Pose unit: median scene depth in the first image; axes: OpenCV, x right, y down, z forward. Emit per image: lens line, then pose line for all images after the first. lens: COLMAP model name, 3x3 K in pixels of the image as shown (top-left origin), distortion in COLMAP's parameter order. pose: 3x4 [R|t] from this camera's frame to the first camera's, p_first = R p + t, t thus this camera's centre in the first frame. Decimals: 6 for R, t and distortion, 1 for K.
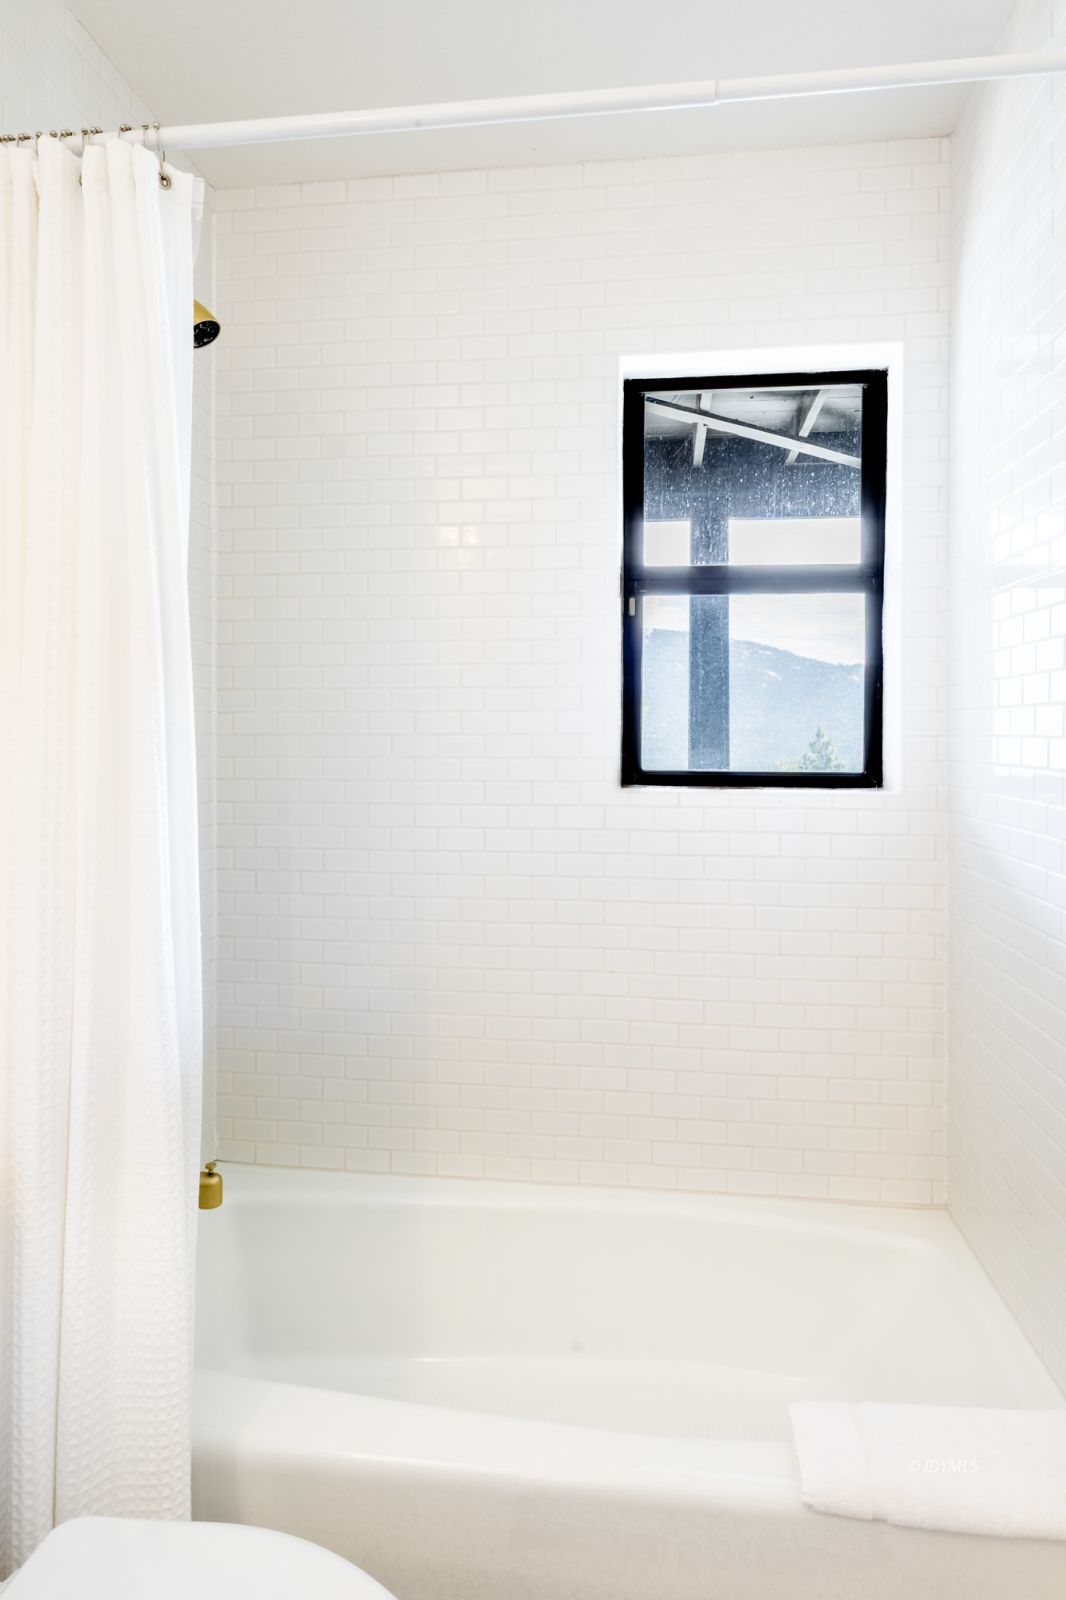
lens RADIAL K [[816.7, 0, 548.6], [0, 816.7, 798.3], [0, 0, 1]] dist [0.002106, -0.002322]
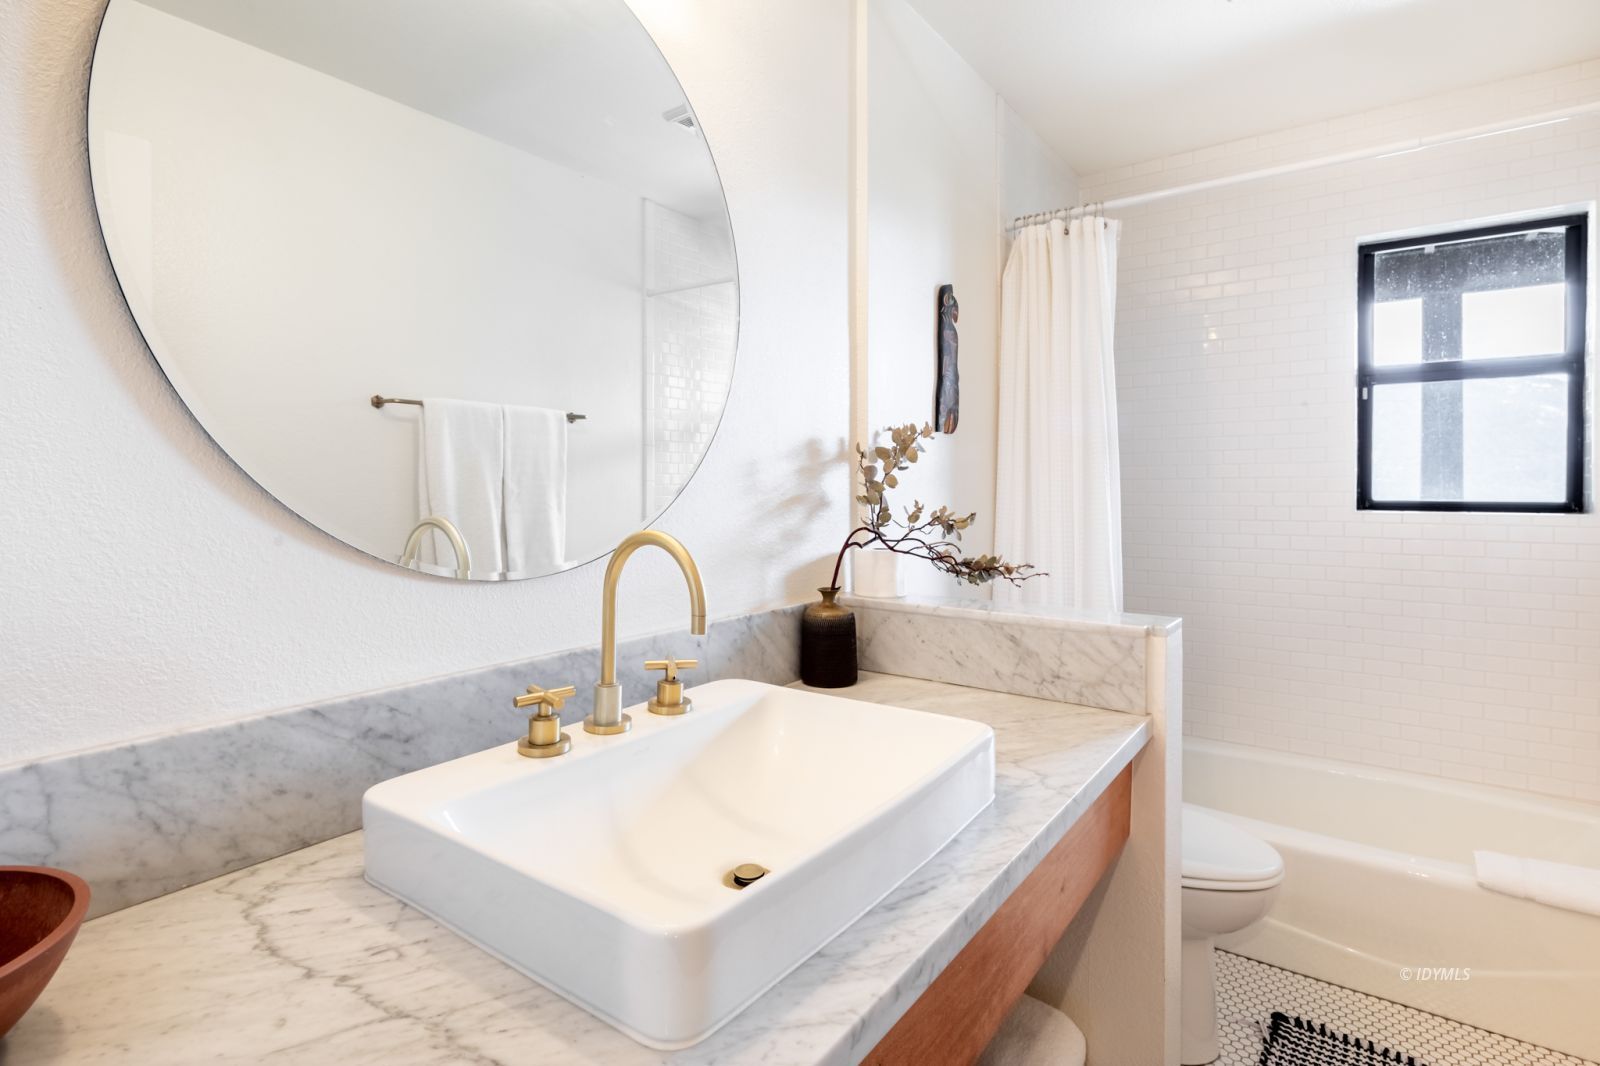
lens RADIAL K [[797.2, 0, 803.7], [0, 797.2, 485.6], [0, 0, 1]] dist [-0.000068, -0.000260]
pose [[0.874274, 0.003301, -0.485421, -0.095077], [-0.026712, 0.998789, -0.041319, 0.030403], [0.484696, 0.049091, 0.873304, -0.830637]]
